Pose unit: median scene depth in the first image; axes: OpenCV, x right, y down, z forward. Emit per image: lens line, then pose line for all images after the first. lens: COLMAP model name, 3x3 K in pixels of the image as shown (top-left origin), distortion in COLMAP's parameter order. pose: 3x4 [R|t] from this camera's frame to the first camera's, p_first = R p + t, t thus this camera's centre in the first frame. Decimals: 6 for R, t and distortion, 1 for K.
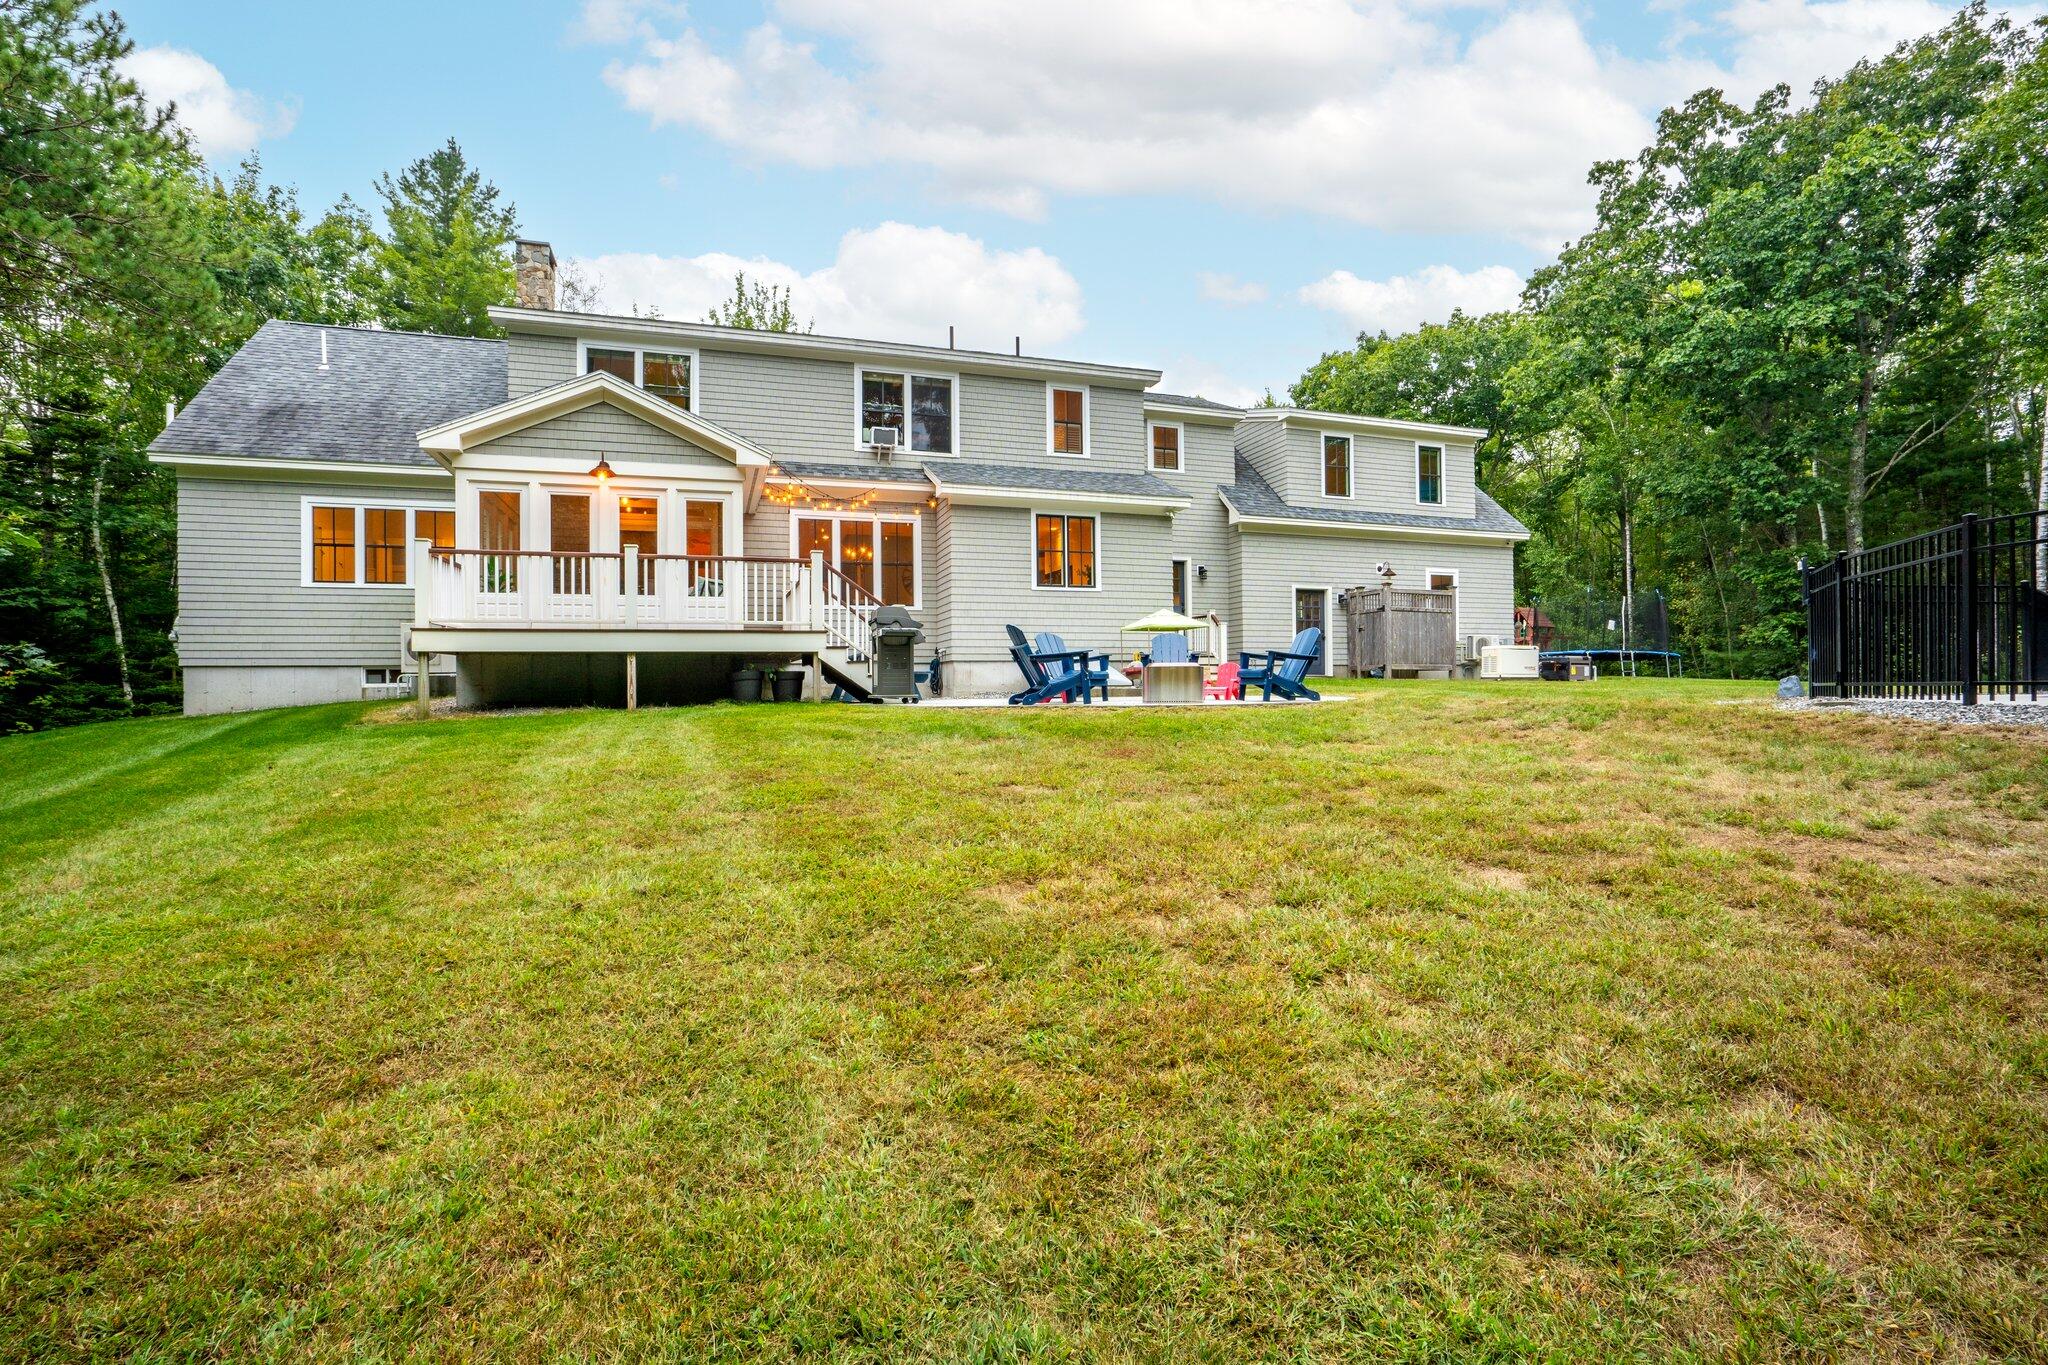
lens RADIAL K [[940.2, 0, 1033.2], [0, 940.2, 690.9], [0, 0, 1]] dist [-0.002801, 0.001252]
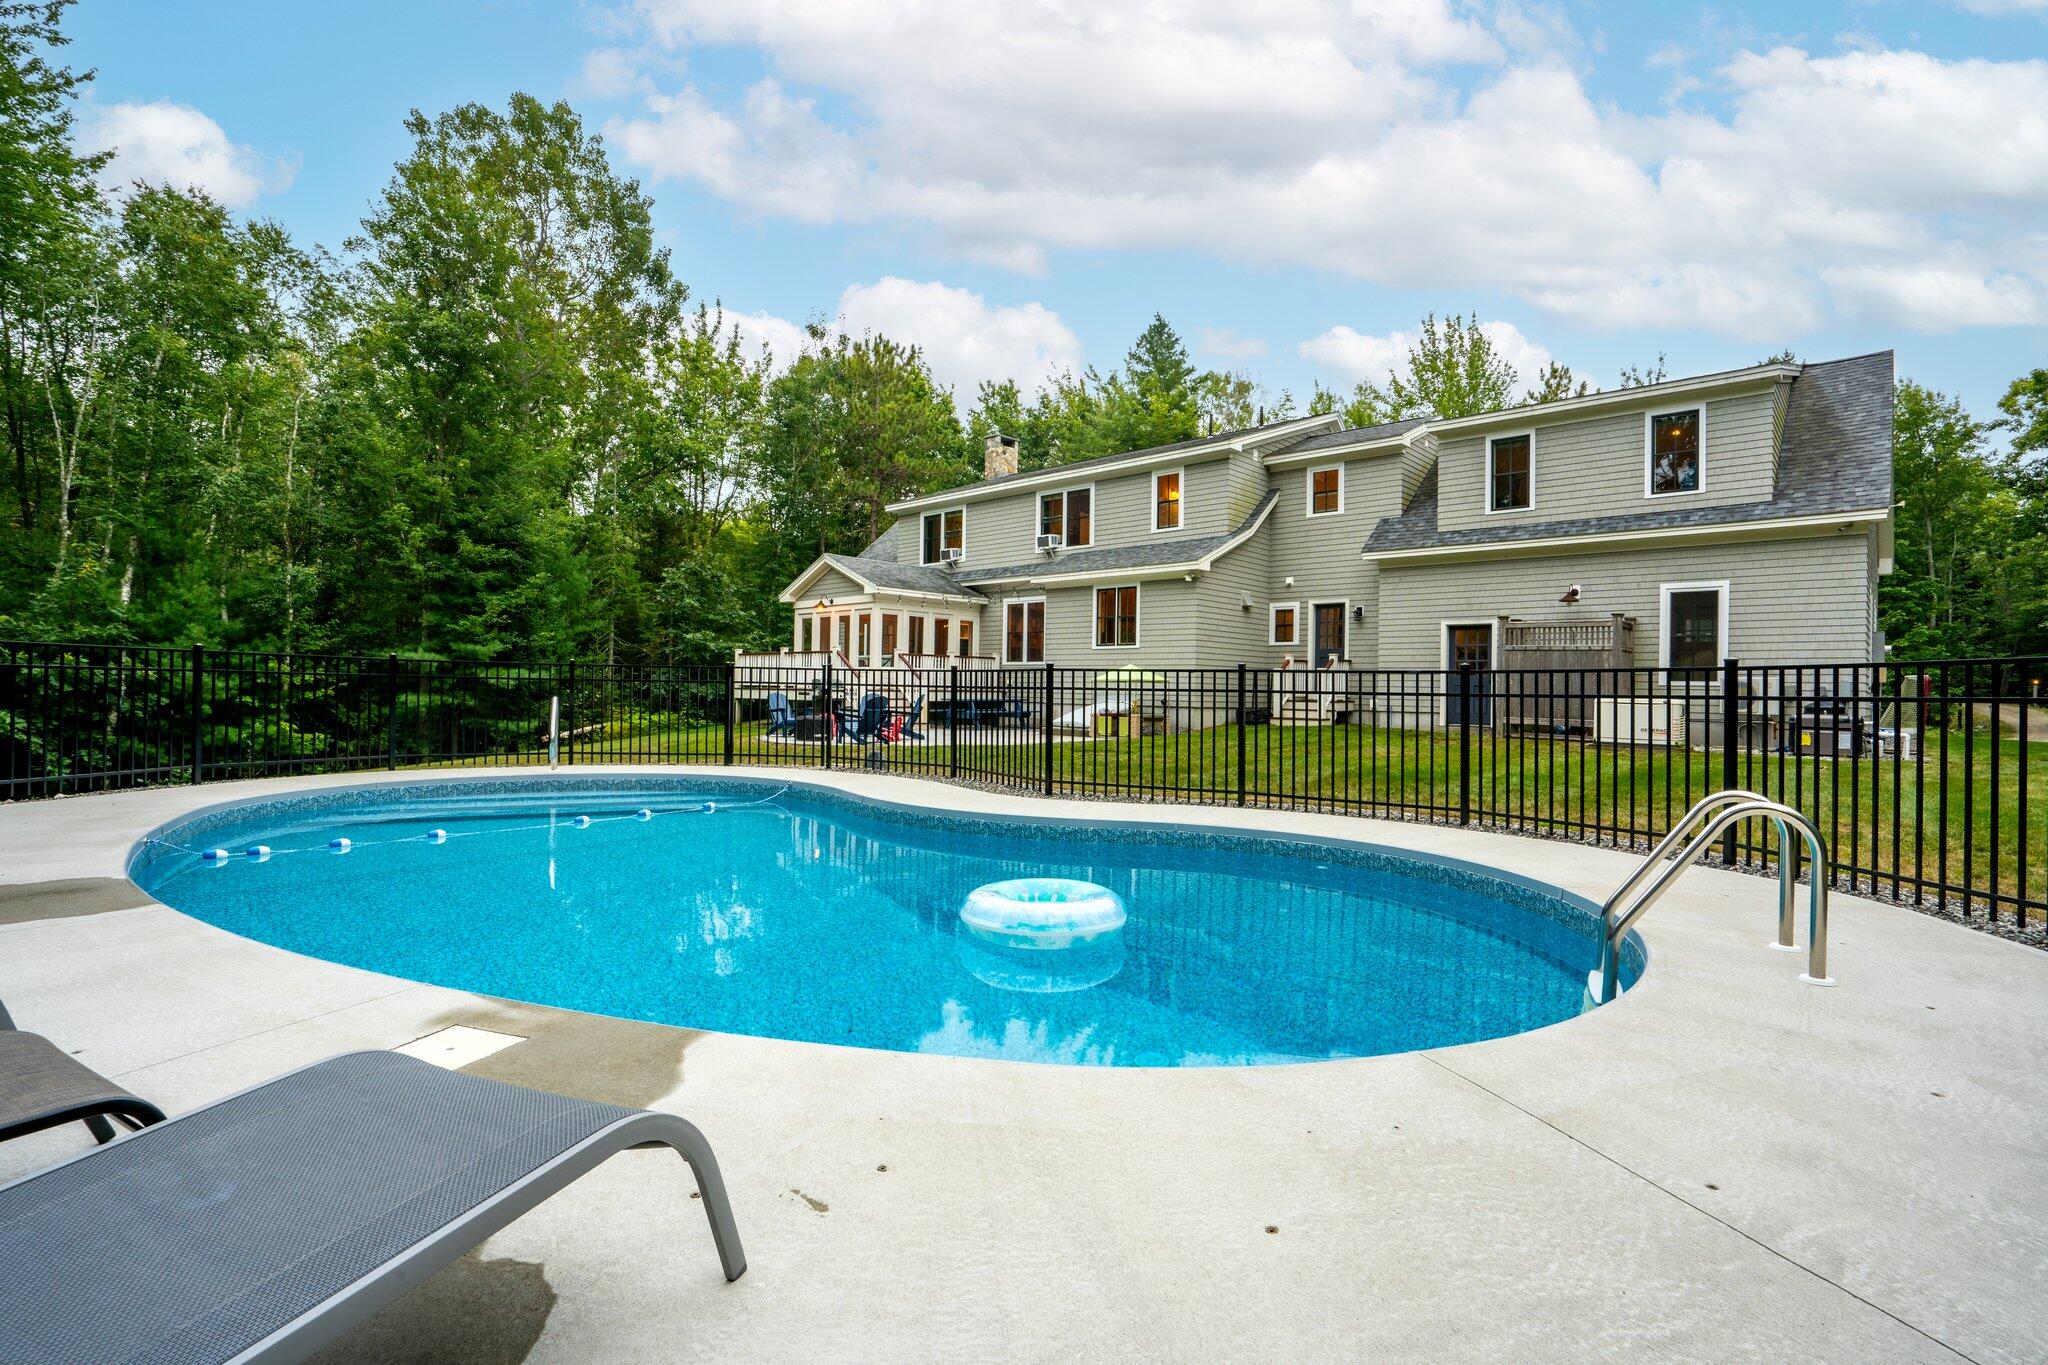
lens RADIAL K [[940.2, 0, 1033.2], [0, 940.2, 690.9], [0, 0, 1]] dist [-0.002801, 0.001252]
pose [[0.541926, -0.003697, -0.840418, 0.801612], [-0.022538, 0.999567, -0.018930, -0.023588], [0.840124, 0.029200, 0.541608, 0.210380]]
